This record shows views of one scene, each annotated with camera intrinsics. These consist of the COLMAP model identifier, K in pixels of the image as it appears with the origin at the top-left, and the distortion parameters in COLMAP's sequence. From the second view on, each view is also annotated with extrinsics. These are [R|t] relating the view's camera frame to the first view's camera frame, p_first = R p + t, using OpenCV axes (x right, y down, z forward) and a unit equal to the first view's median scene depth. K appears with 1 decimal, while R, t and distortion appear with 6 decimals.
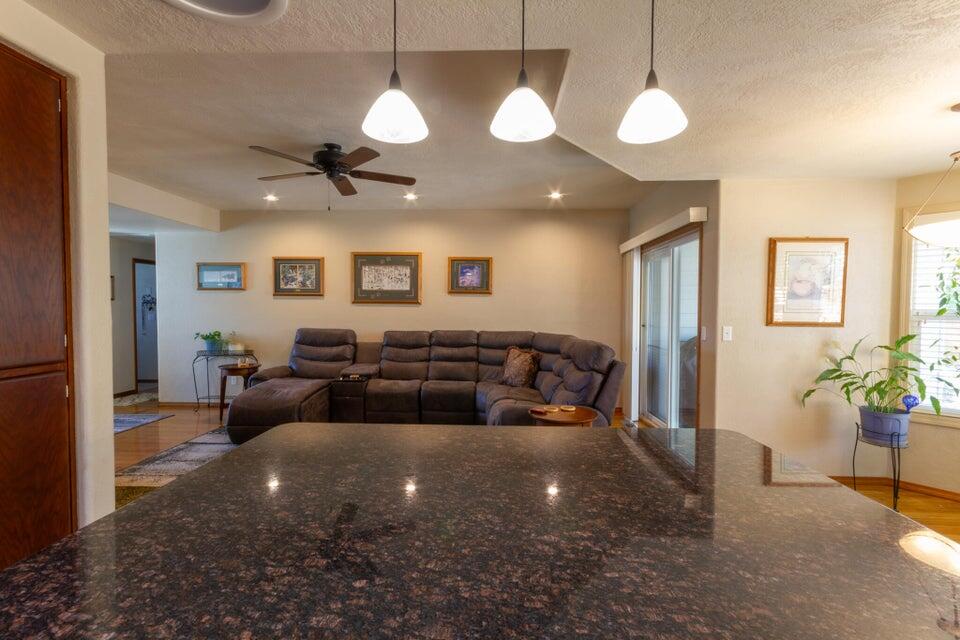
lens RADIAL K [[440.2, 0, 483.7], [0, 440.2, 321.7], [0, 0, 1]] dist [-0.004433, 0.006051]
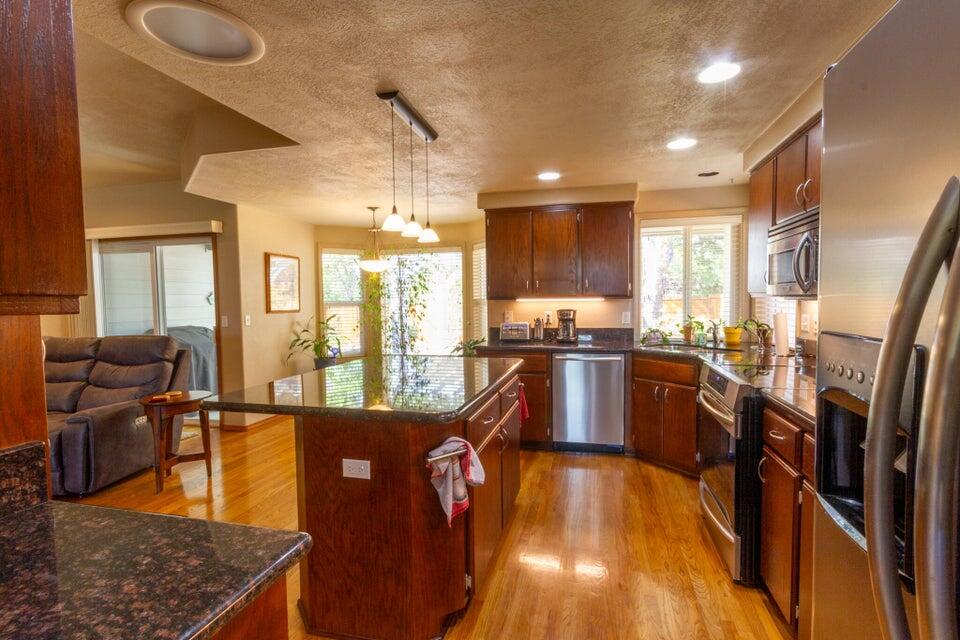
lens RADIAL K [[440.2, 0, 483.7], [0, 440.2, 321.7], [0, 0, 1]] dist [-0.004433, 0.006051]
pose [[0.195407, -0.055478, 0.979152, -0.386864], [0.040455, 0.998005, 0.048473, -0.002869], [-0.979888, 0.030140, 0.197261, 0.012505]]
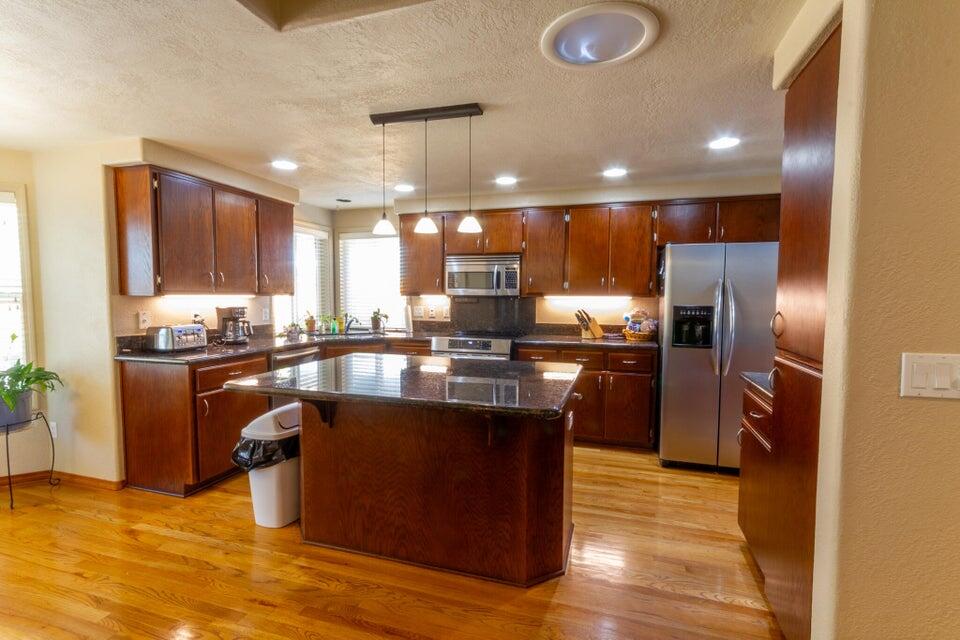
lens RADIAL K [[440.2, 0, 483.7], [0, 440.2, 321.7], [0, 0, 1]] dist [-0.004433, 0.006051]
pose [[-0.965822, -0.021833, 0.258283, -0.153509], [0.001928, 0.995813, 0.091389, -0.019162], [-0.259198, 0.088764, -0.961737, 0.567015]]
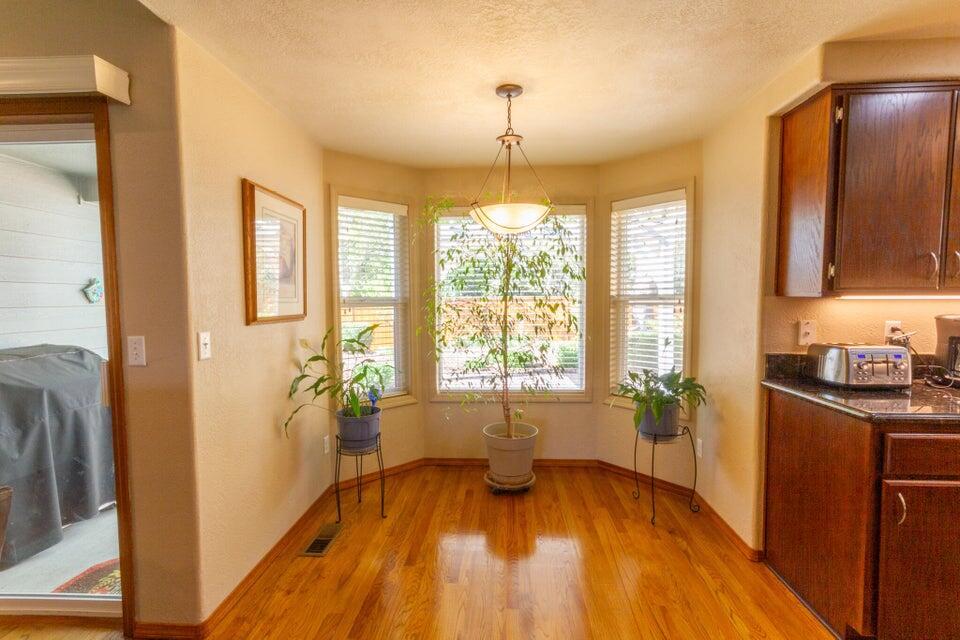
lens RADIAL K [[440.2, 0, 483.7], [0, 440.2, 321.7], [0, 0, 1]] dist [-0.004433, 0.006051]
pose [[0.019007, -0.059548, 0.998044, 0.028782], [0.034432, 0.997672, 0.058870, -0.012233], [-0.999226, 0.033245, 0.021013, 0.406699]]
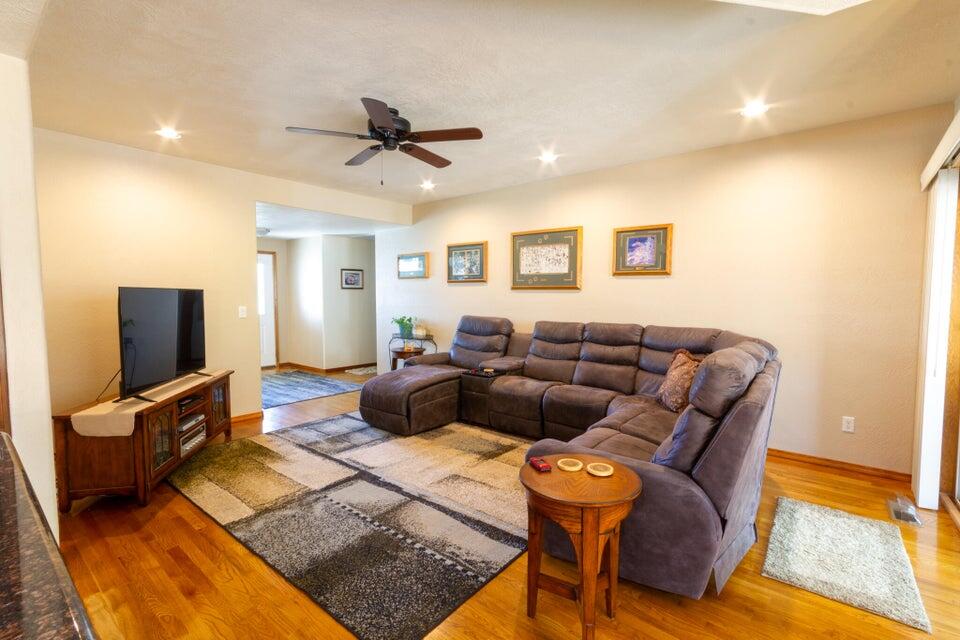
lens RADIAL K [[440.2, 0, 483.7], [0, 440.2, 321.7], [0, 0, 1]] dist [-0.004433, 0.006051]
pose [[0.792601, 0.033886, -0.608798, 0.224516], [-0.016486, 0.999280, 0.034157, -0.005739], [0.609517, -0.017037, 0.792590, 0.253520]]
